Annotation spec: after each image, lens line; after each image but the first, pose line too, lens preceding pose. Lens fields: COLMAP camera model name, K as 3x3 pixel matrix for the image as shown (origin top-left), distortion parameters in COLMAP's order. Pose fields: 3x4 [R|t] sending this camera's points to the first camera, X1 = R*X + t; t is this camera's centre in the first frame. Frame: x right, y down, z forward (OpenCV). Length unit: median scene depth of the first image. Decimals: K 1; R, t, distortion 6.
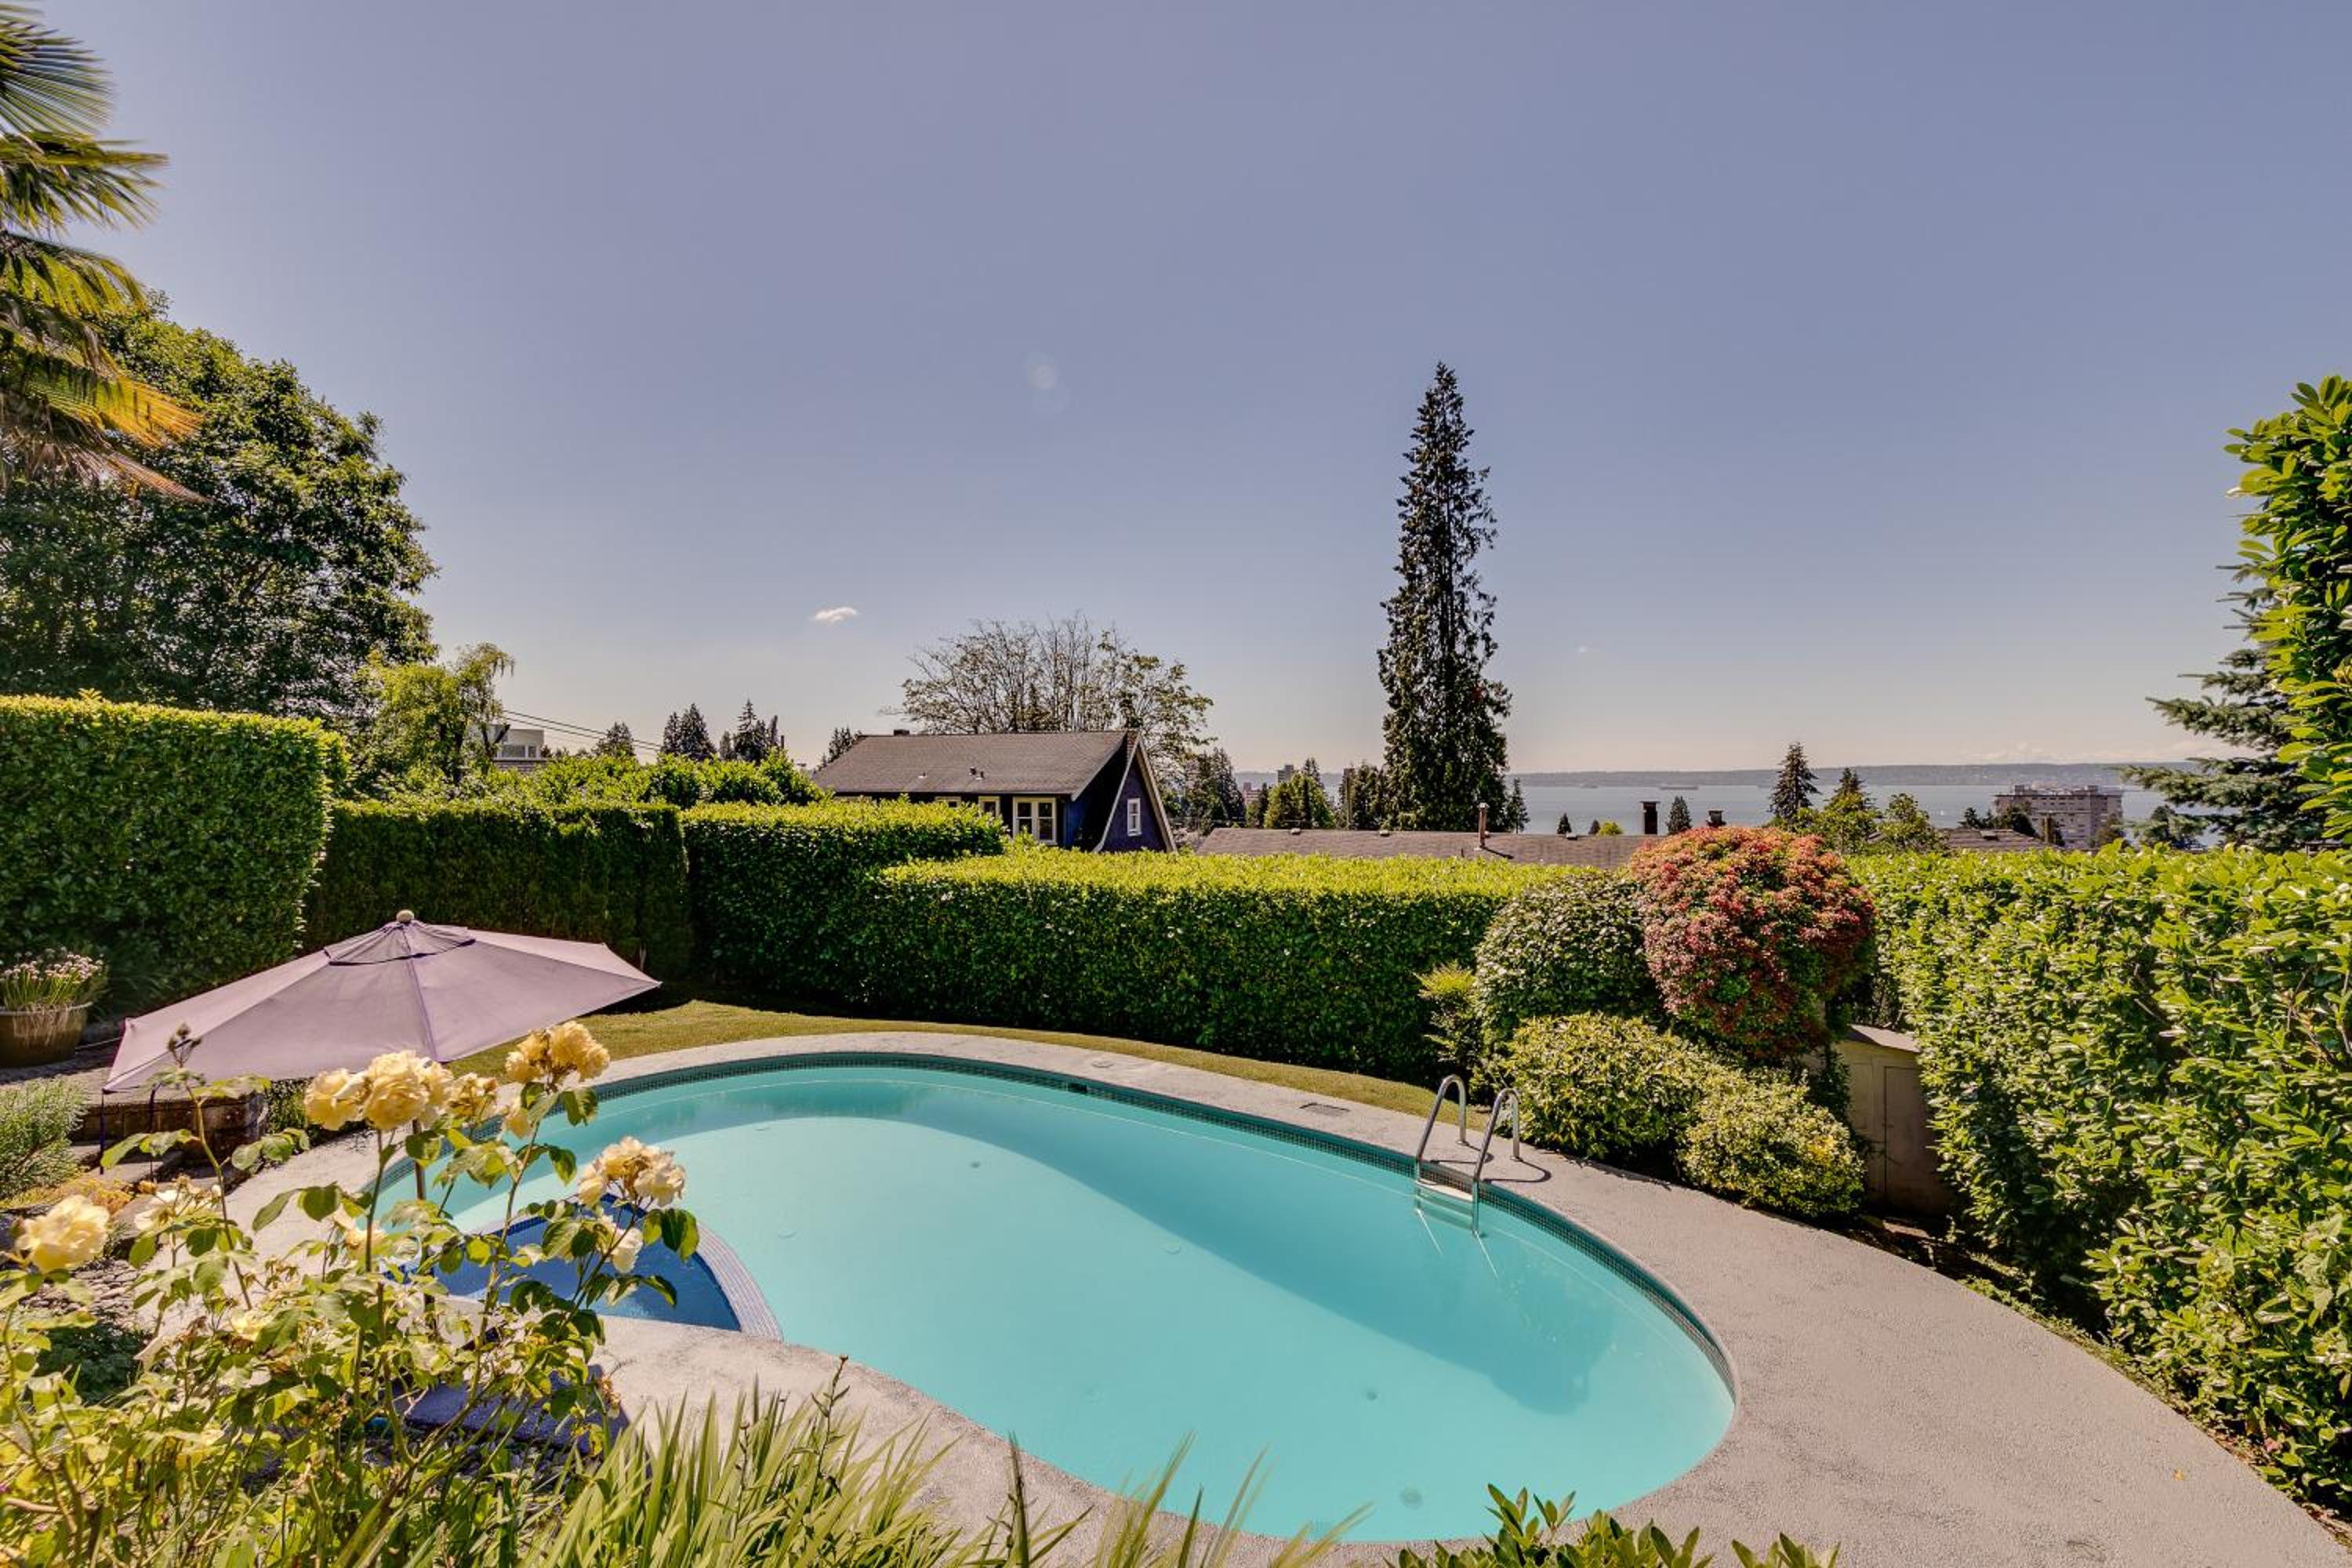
lens RADIAL K [[1001.9, 0, 1164.8], [0, 1001.9, 786.0], [0, 0, 1]] dist [0.001003, 0.000790]
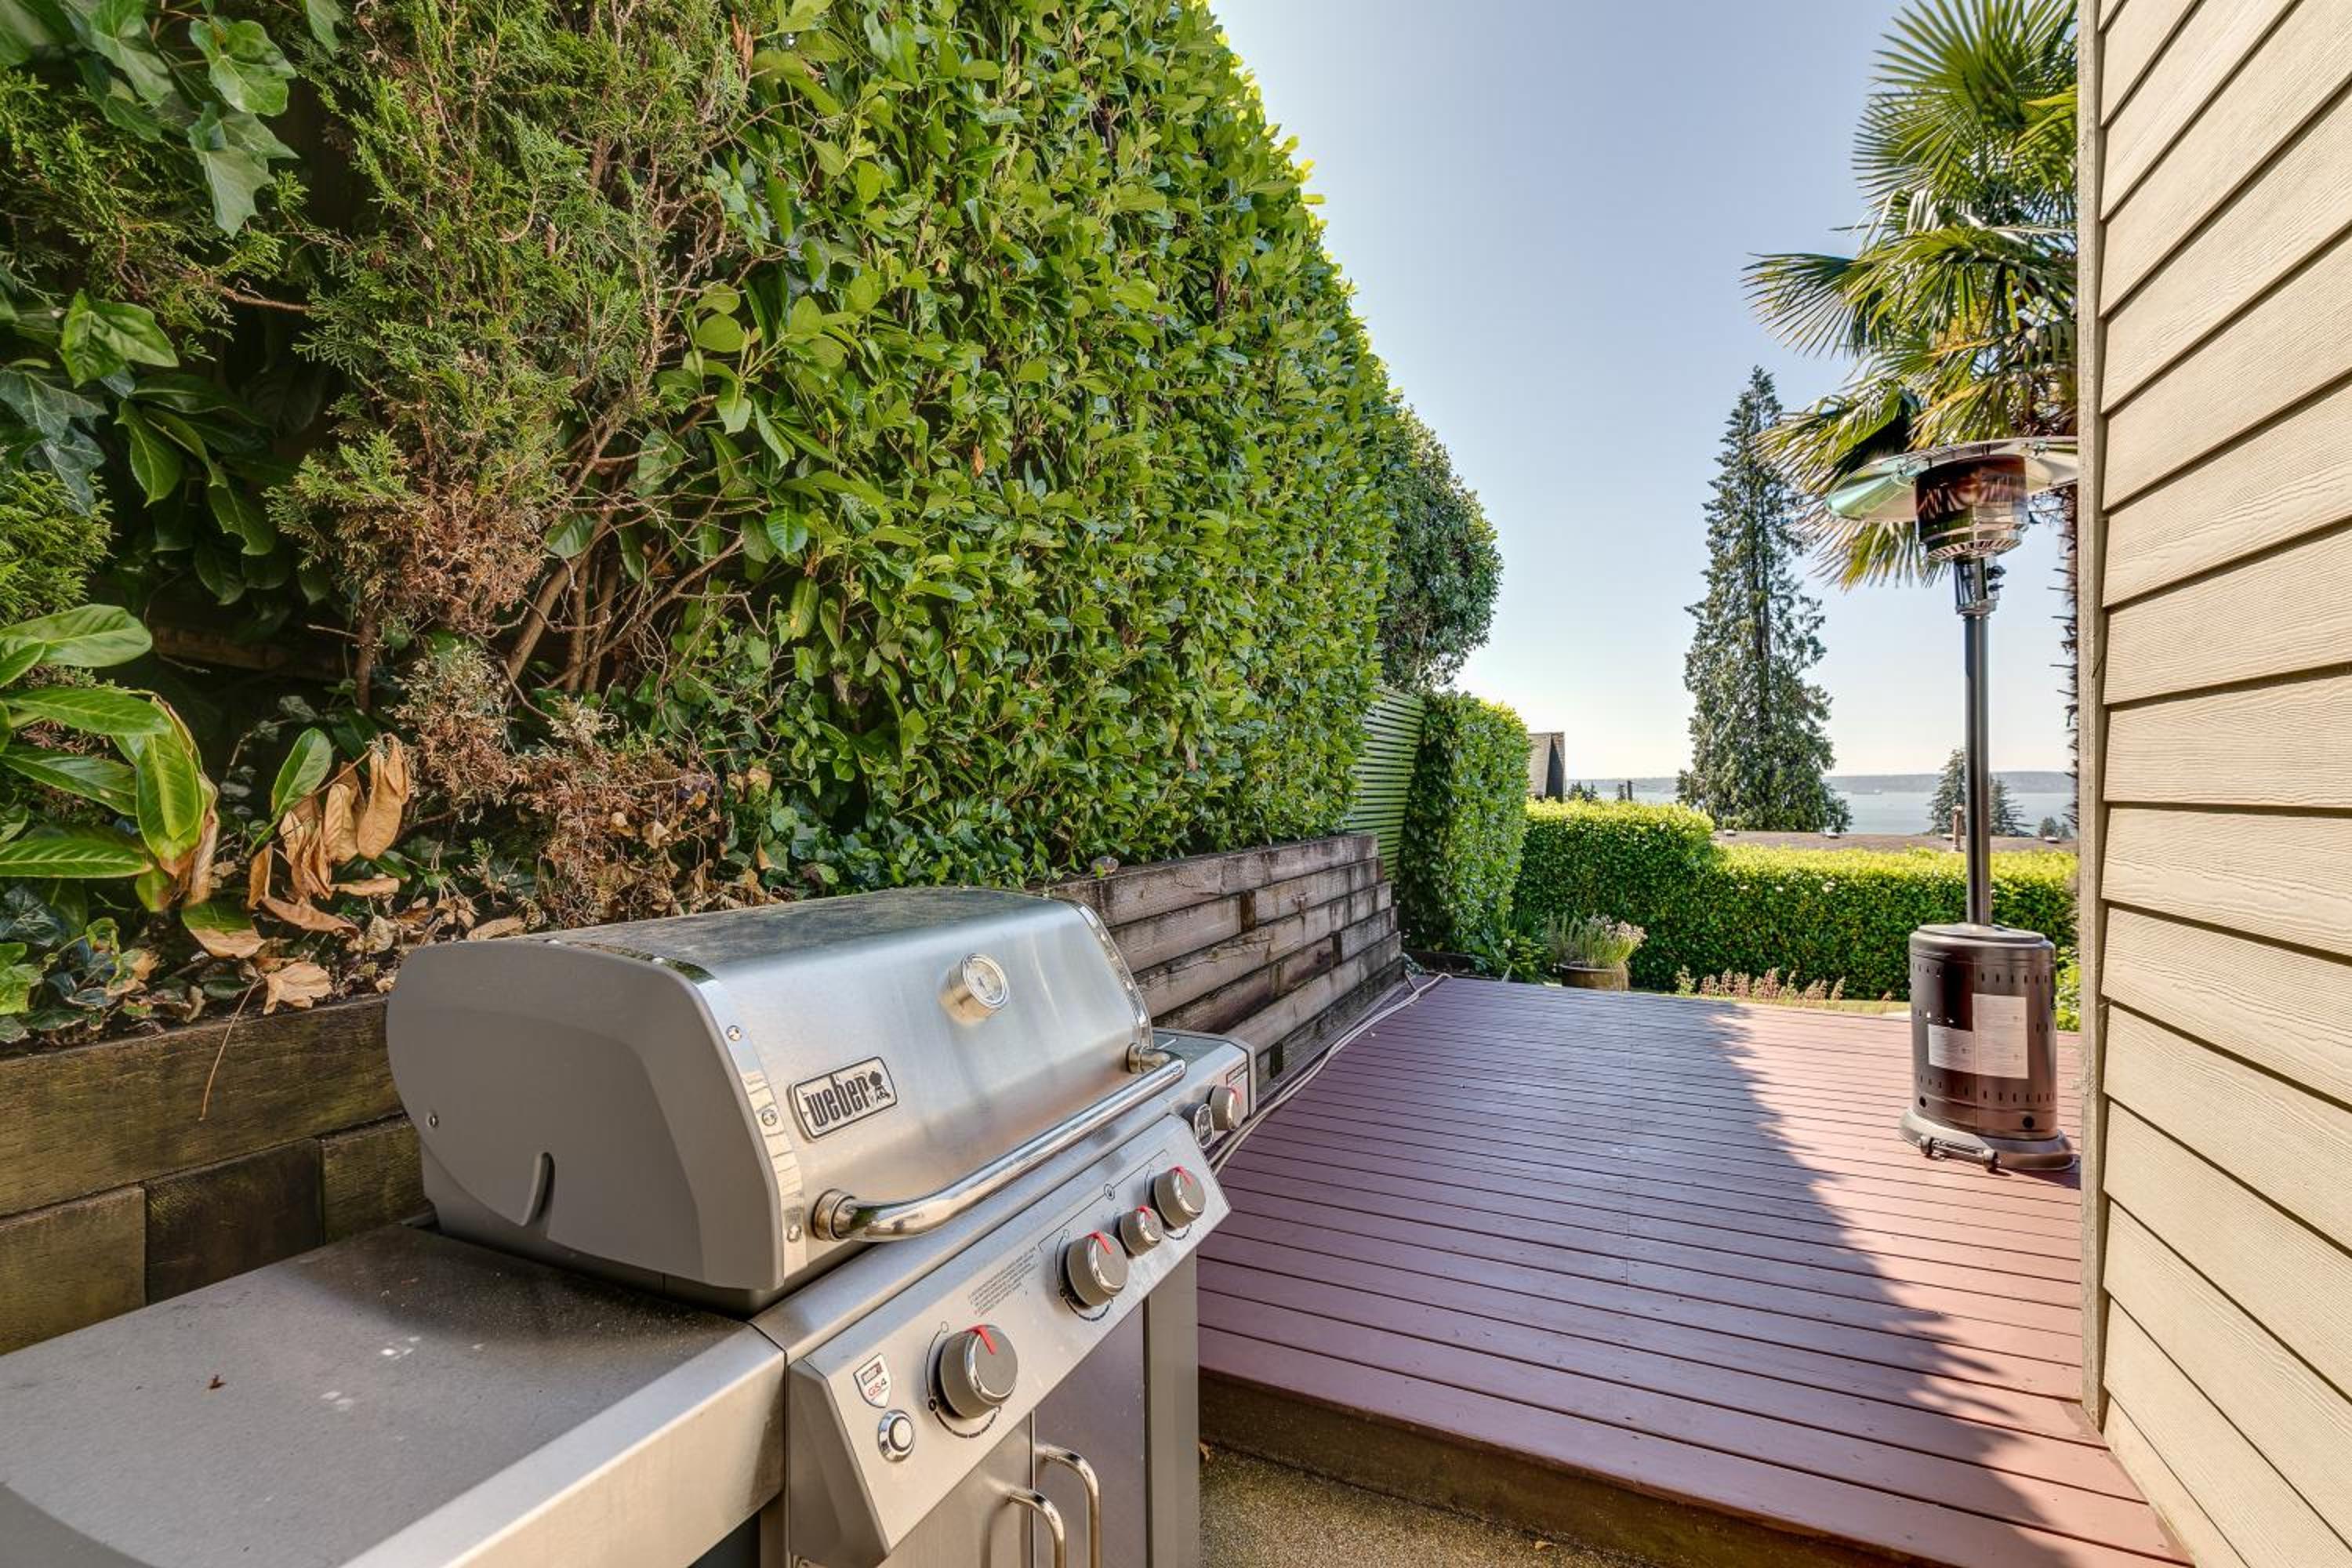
lens RADIAL K [[1001.9, 0, 1160.1], [0, 1001.9, 776.8], [0, 0, 1]] dist [0.001003, 0.000790]
pose [[0.998251, 0.005268, -0.058881, -0.260199], [-0.005985, 0.999910, -0.012011, 0.002323], [0.058812, 0.012343, 0.998193, -0.029165]]
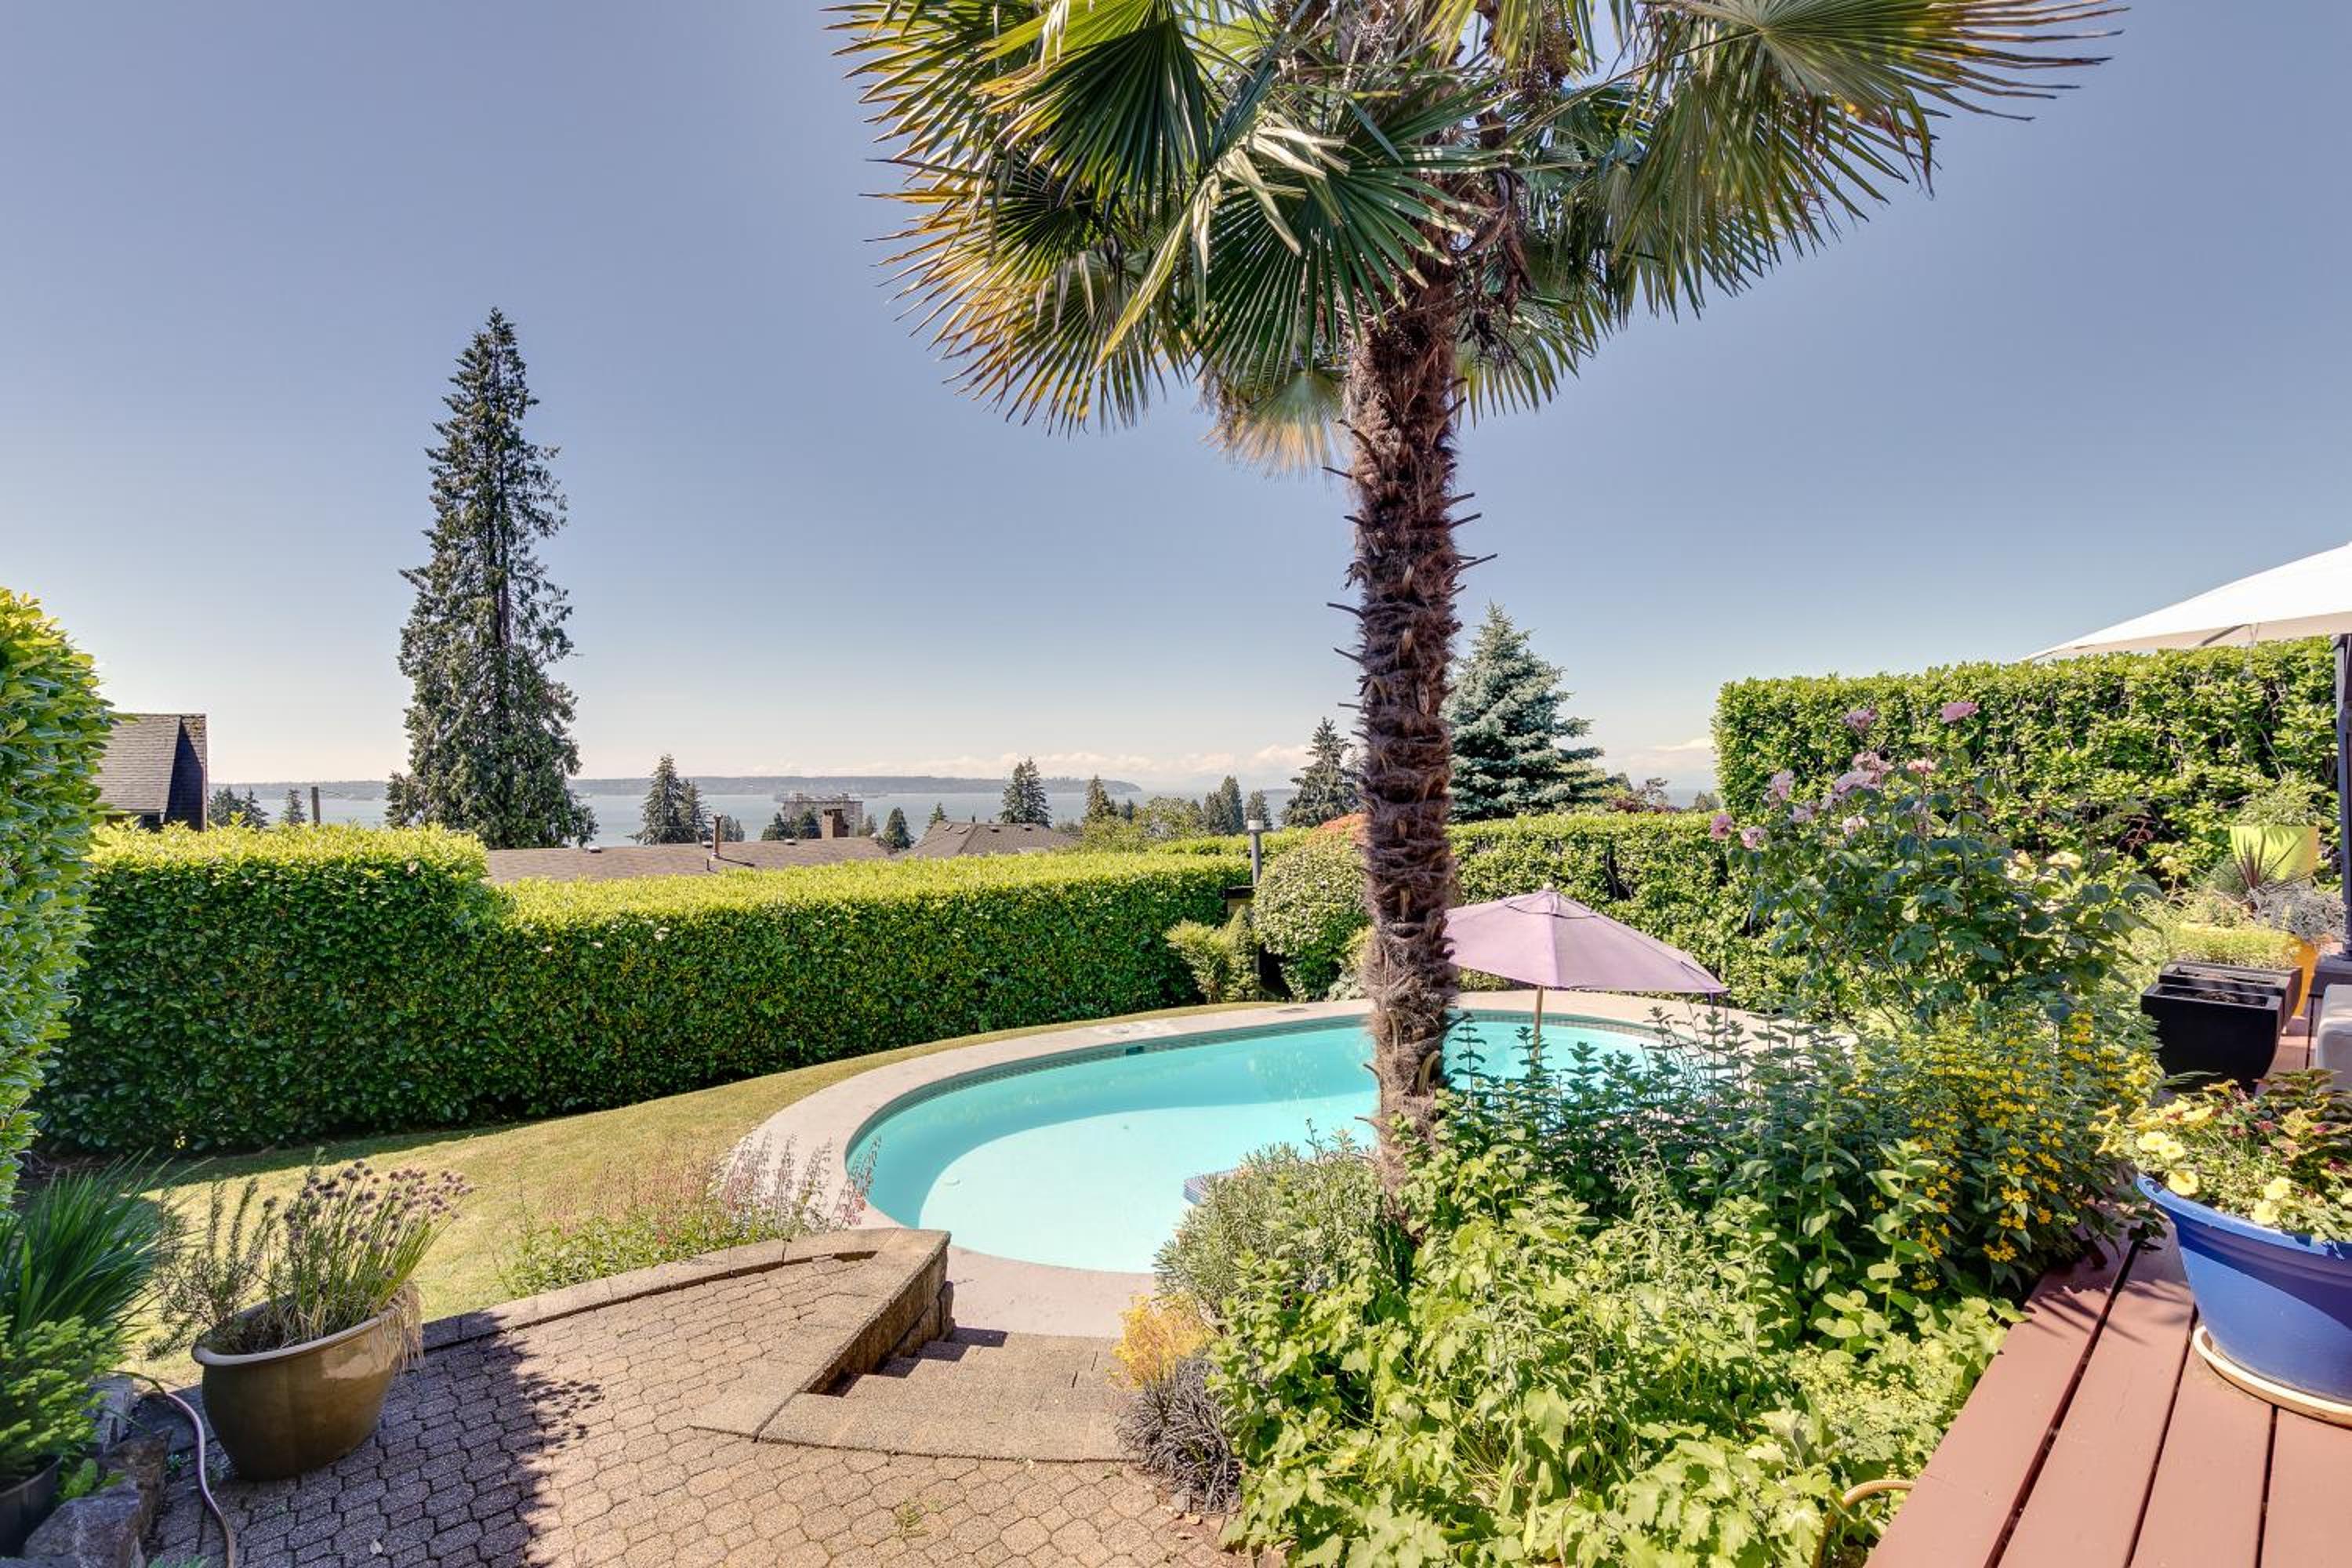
lens RADIAL K [[1001.9, 0, 1184.0], [0, 1001.9, 771.4], [0, 0, 1]] dist [0.001003, 0.000790]
pose [[0.453761, 0.013973, 0.891014, -0.223687], [0.007796, 0.999777, -0.019649, -0.001054], [-0.891089, 0.015862, 0.453551, 0.083273]]
